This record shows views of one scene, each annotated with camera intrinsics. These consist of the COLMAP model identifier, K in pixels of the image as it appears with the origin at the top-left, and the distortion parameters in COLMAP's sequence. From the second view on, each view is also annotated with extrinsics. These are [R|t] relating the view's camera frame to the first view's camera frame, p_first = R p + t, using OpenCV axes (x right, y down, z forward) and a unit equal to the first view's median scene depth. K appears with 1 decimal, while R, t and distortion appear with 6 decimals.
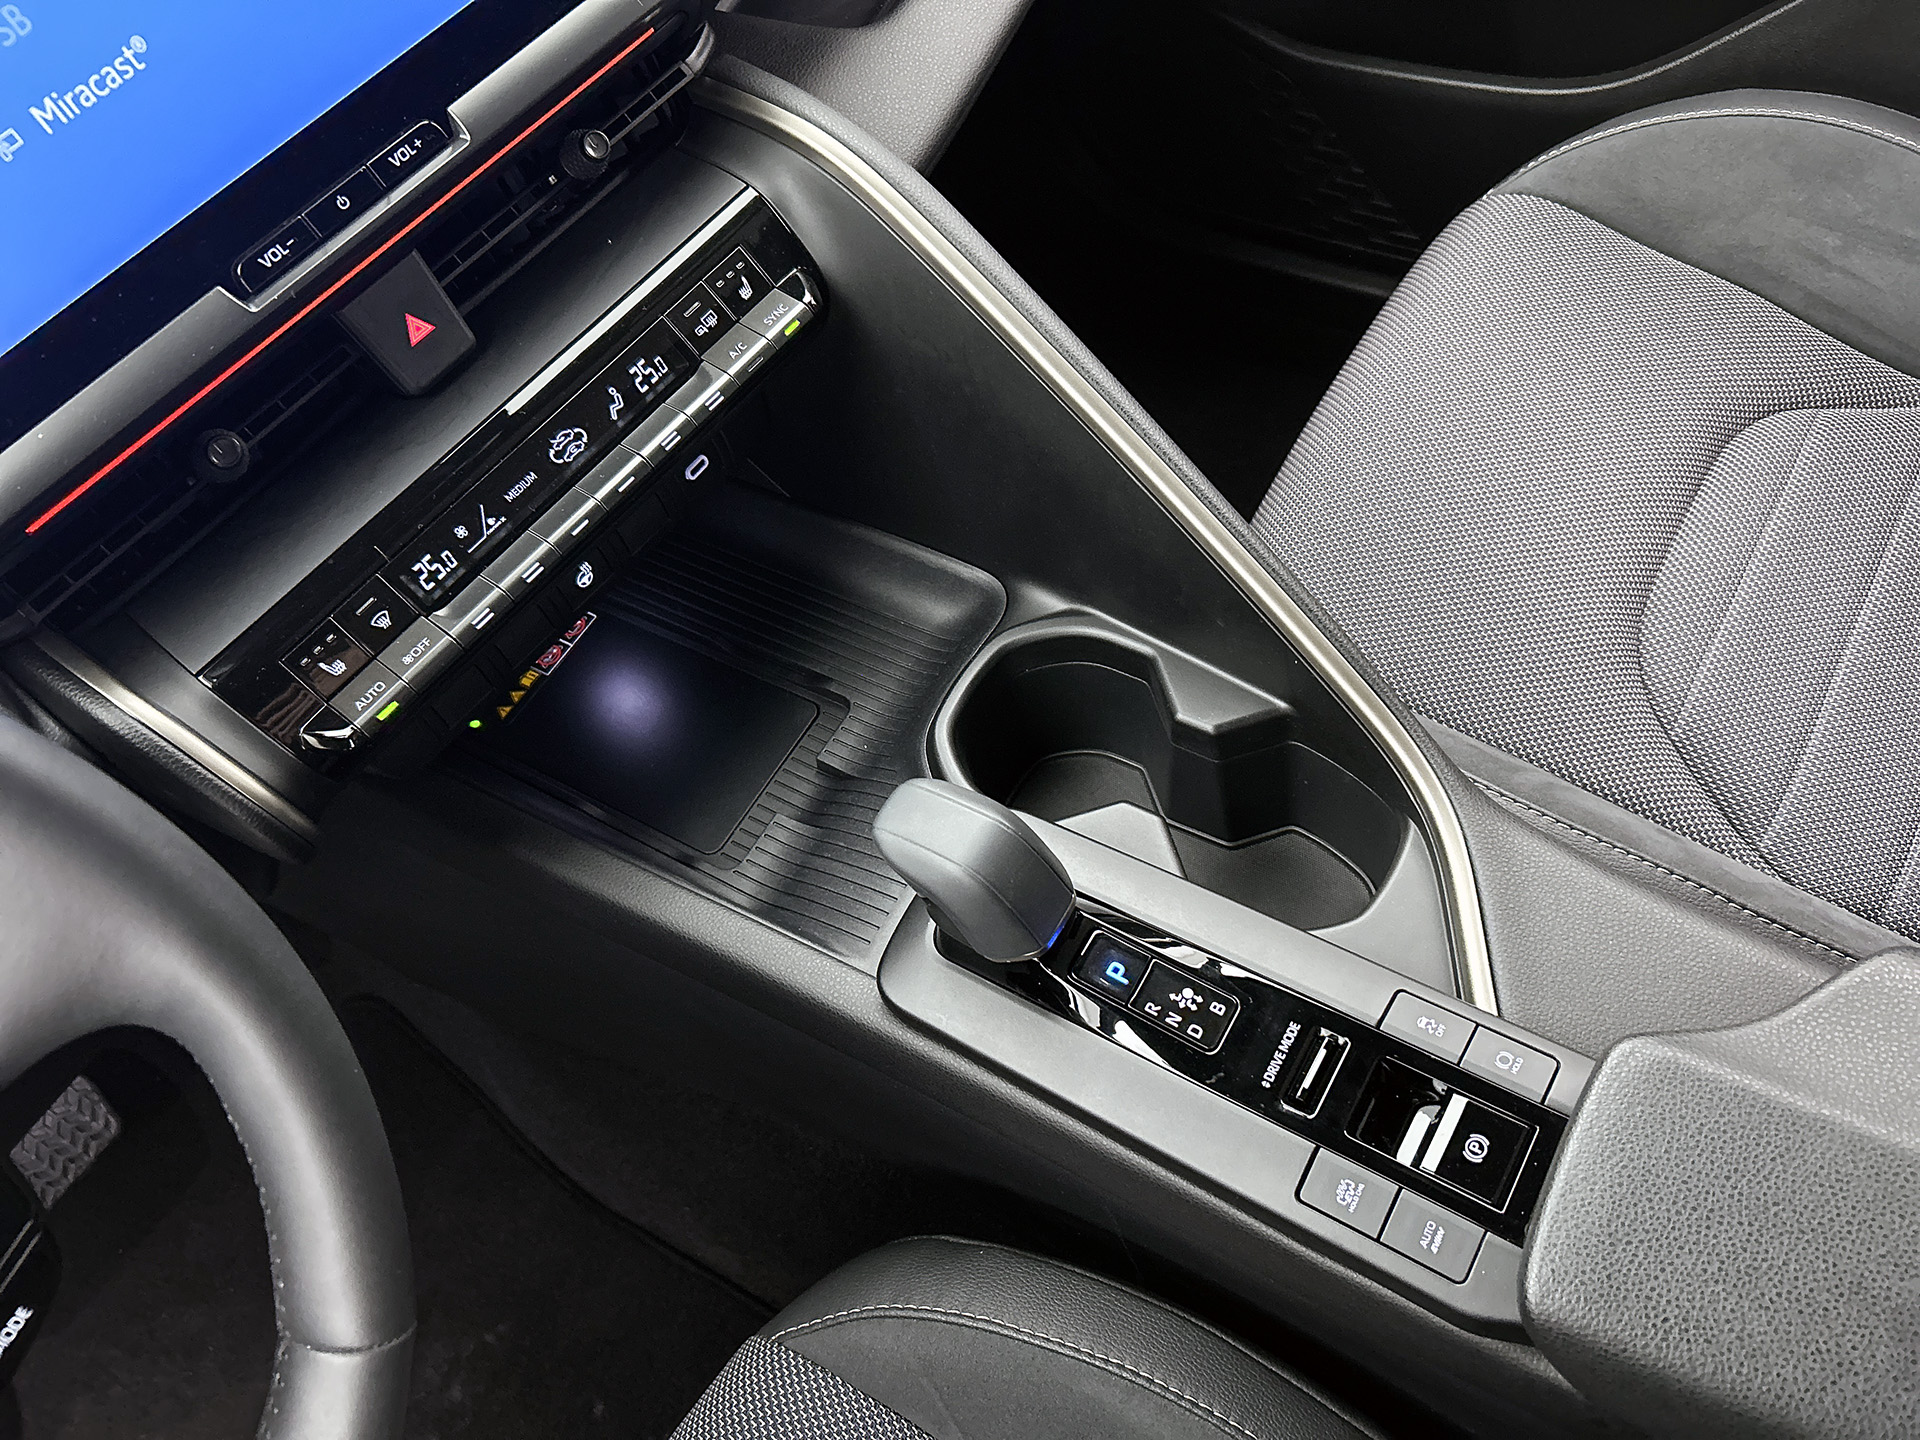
lens RADIAL K [[1490.7, 0, 1008.0], [0, 1490.7, 727.7], [0, 0, 1]] dist [-0.000807, -0.003626]
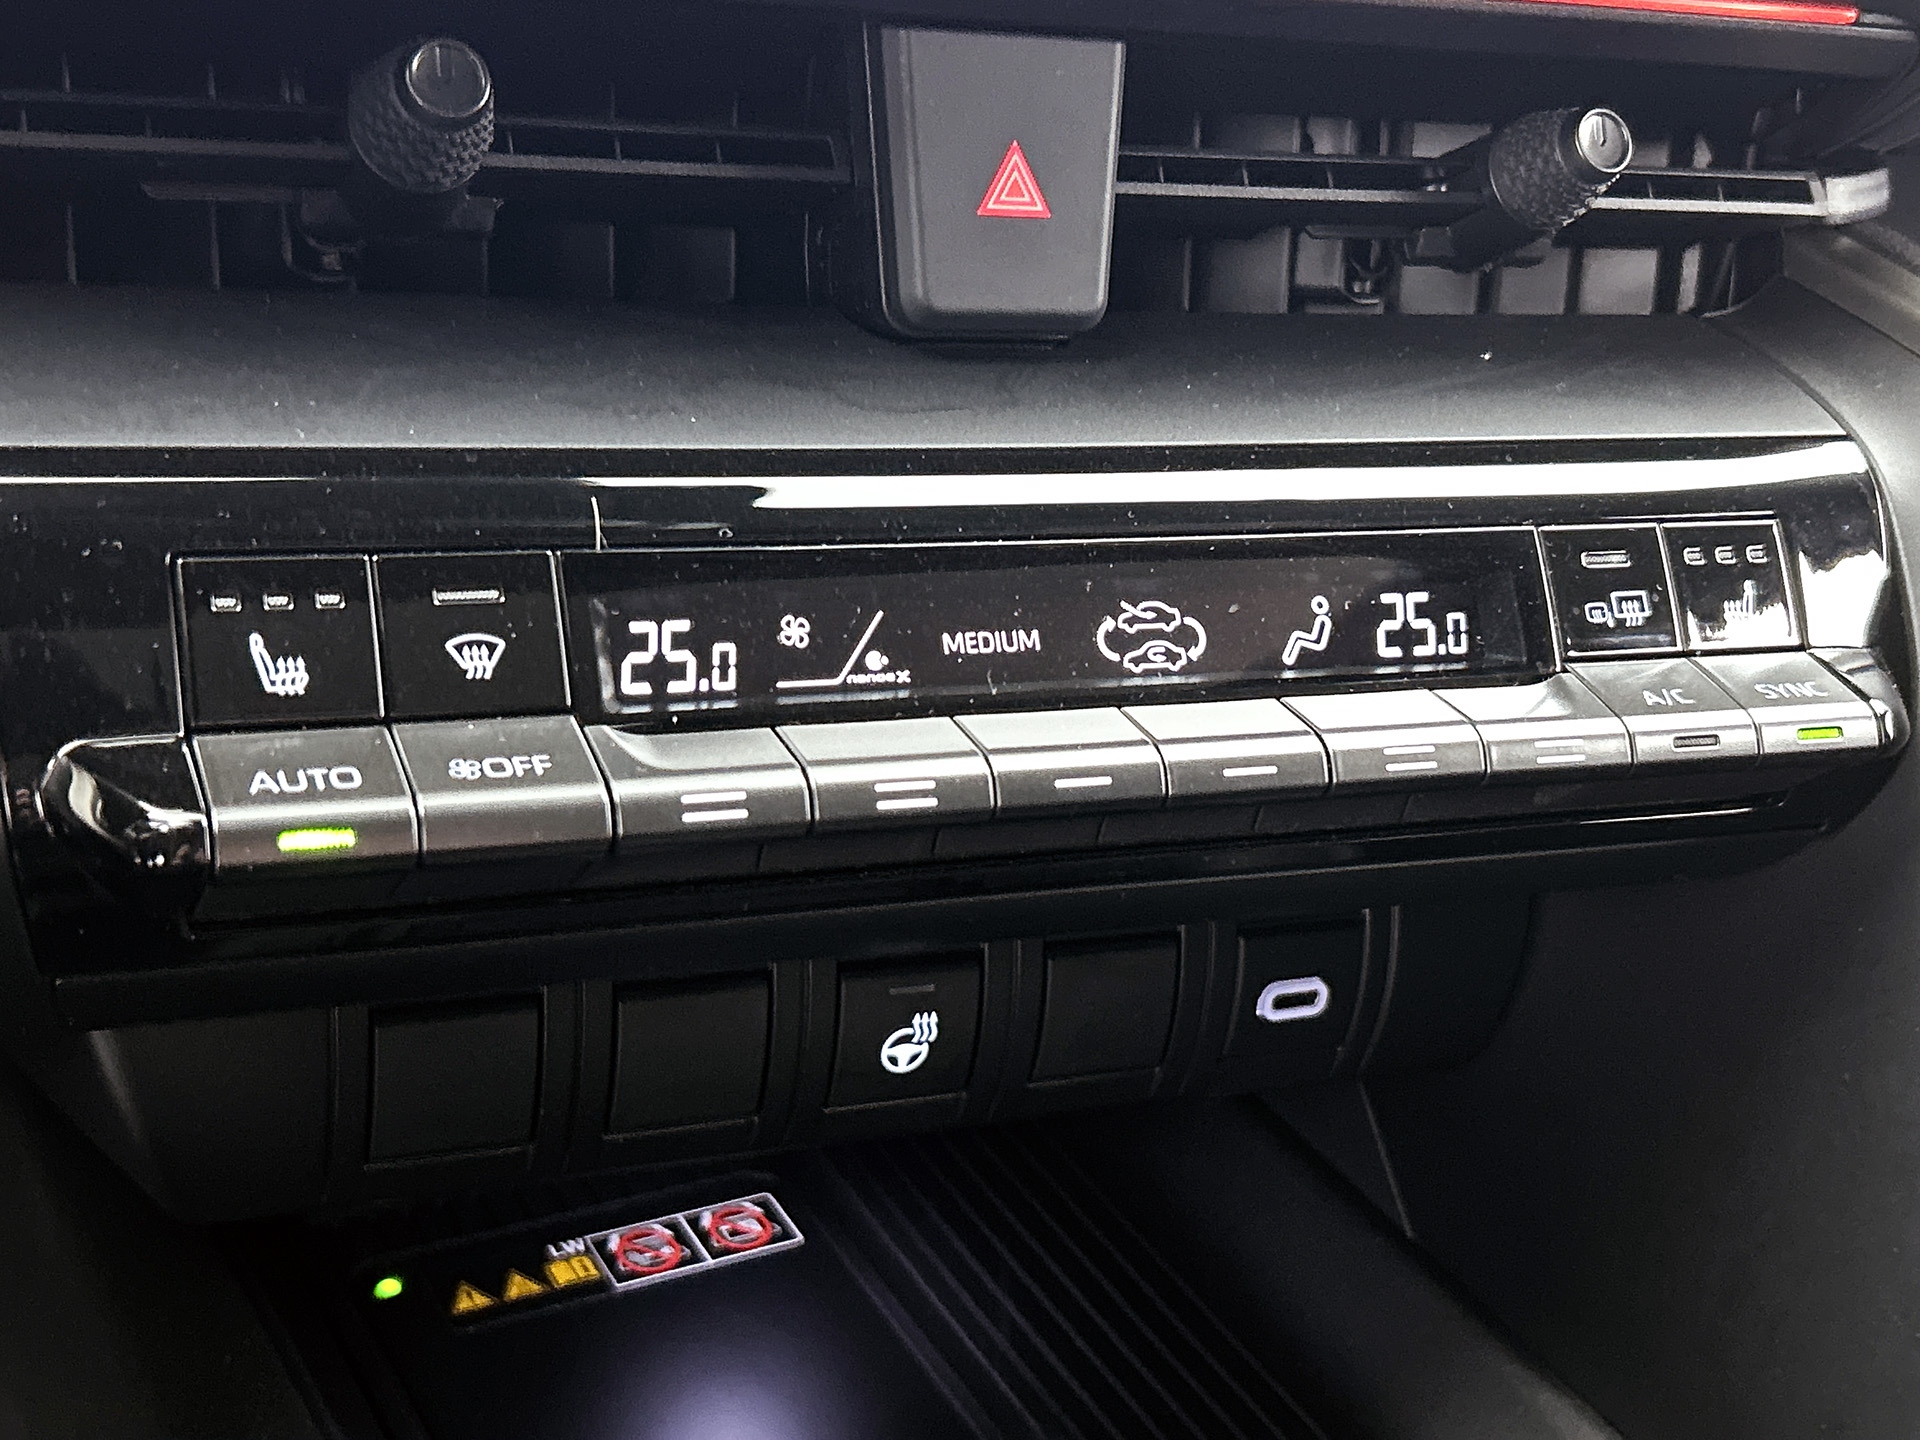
lens RADIAL K [[2557.8, 0, 960.0], [0, 2557.8, 720.0], [0, 0, 1]] dist [0.136545, -0.012734]
pose [[0.830632, 0.467028, -0.303207, -0.137134], [-0.556119, 0.723136, -0.409640, 0.108498], [0.027946, 0.508880, 0.860384, 0.478311]]
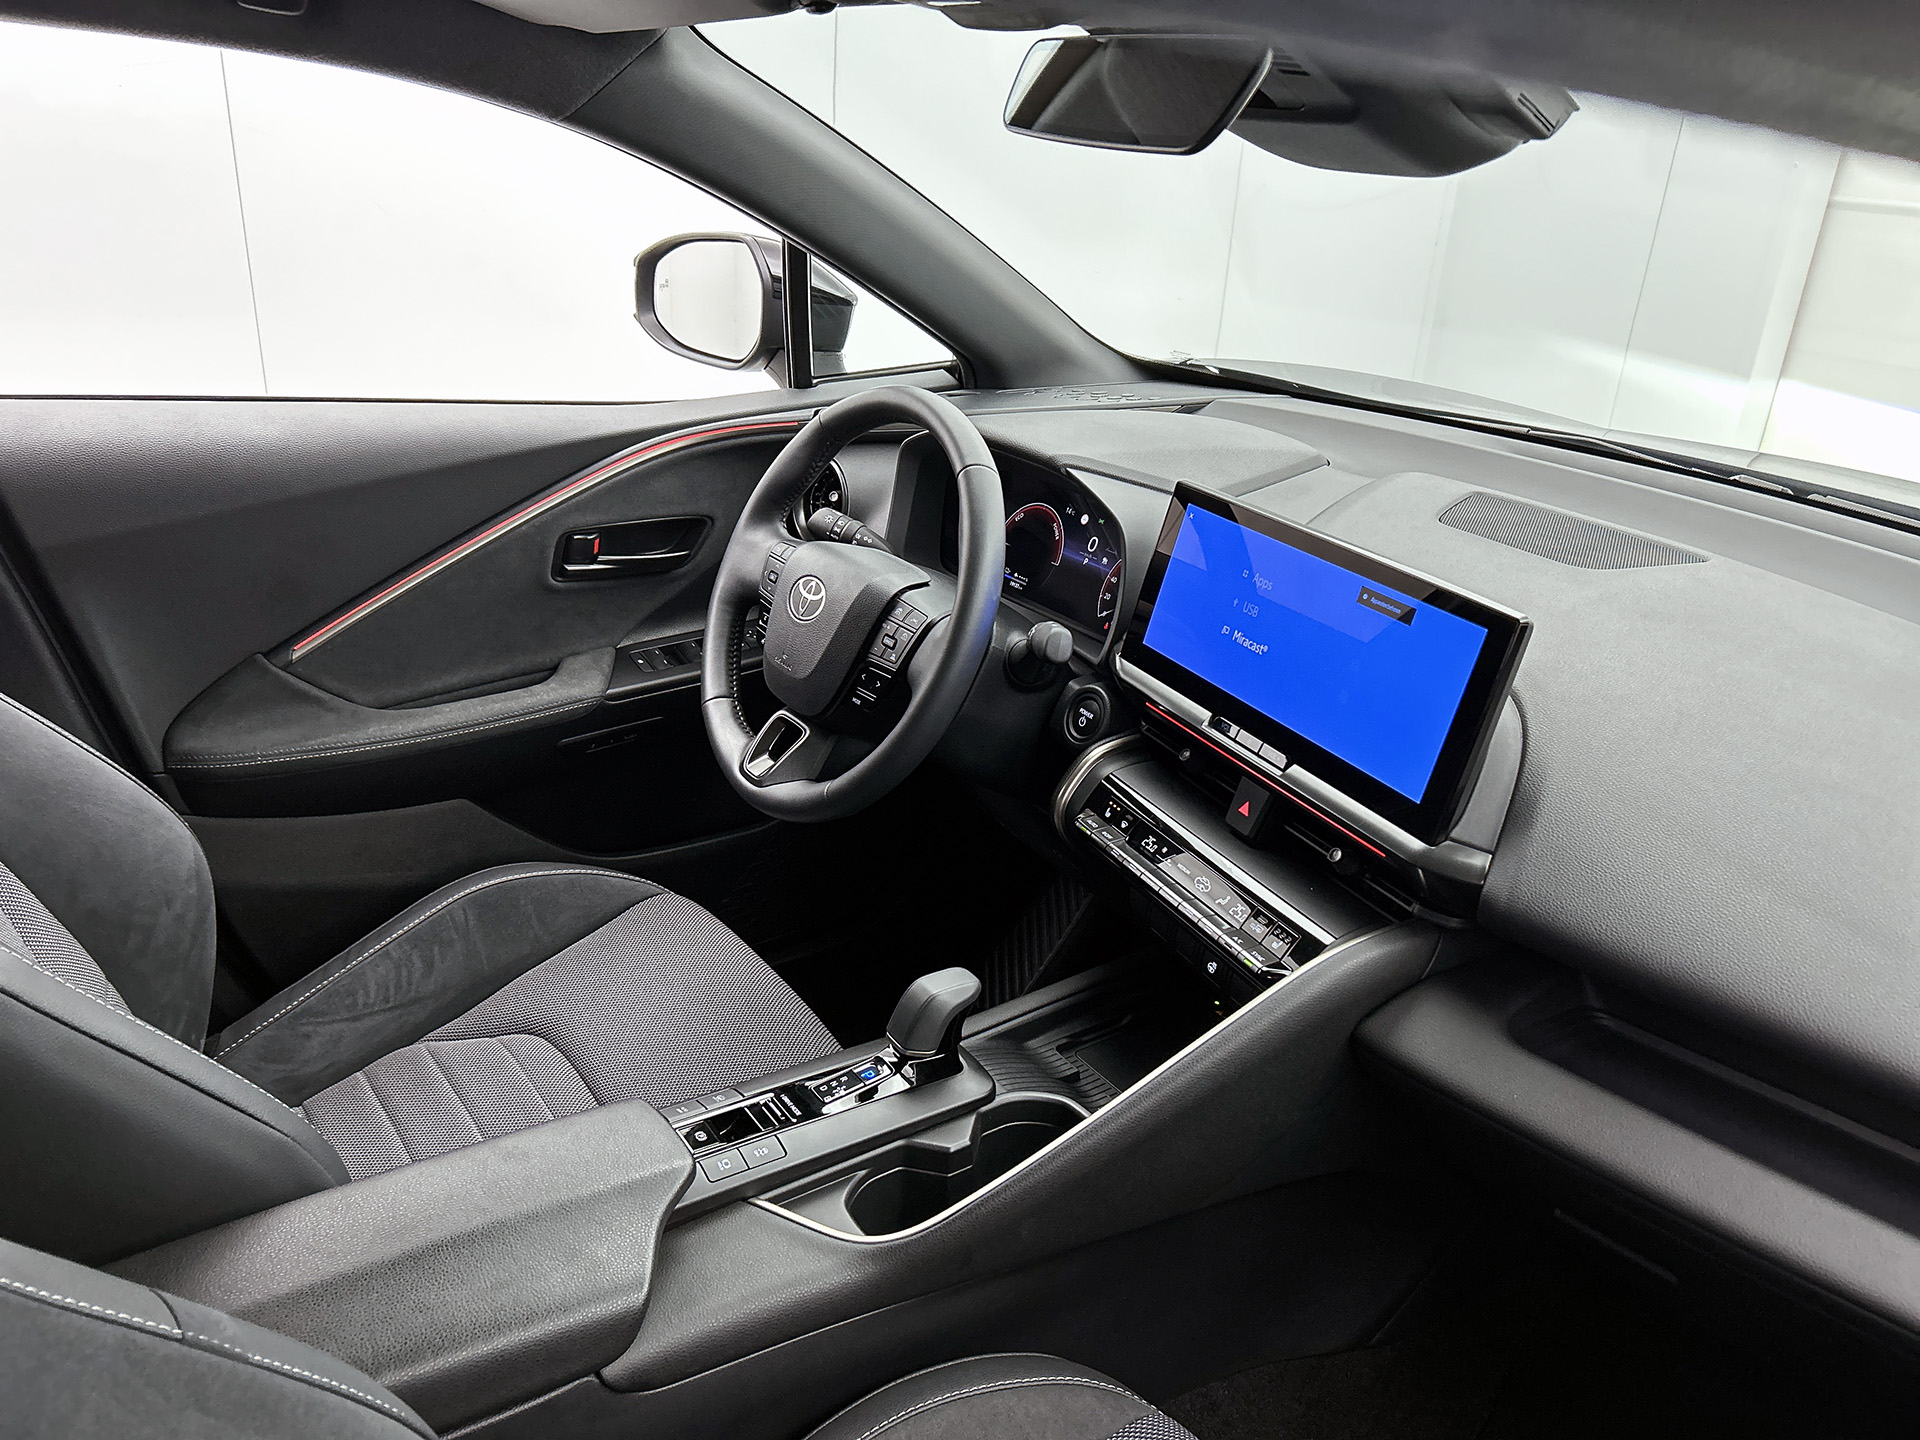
lens RADIAL K [[1494.8, 0, 960.7], [0, 1494.8, 653.3], [0, 0, 1]] dist [0.001104, 0.001791]
pose [[-0.424480, 0.443171, -0.789567, 1.289503], [-0.741821, 0.329775, 0.583909, -1.227406], [0.519151, 0.833575, 0.188771, 0.207013]]
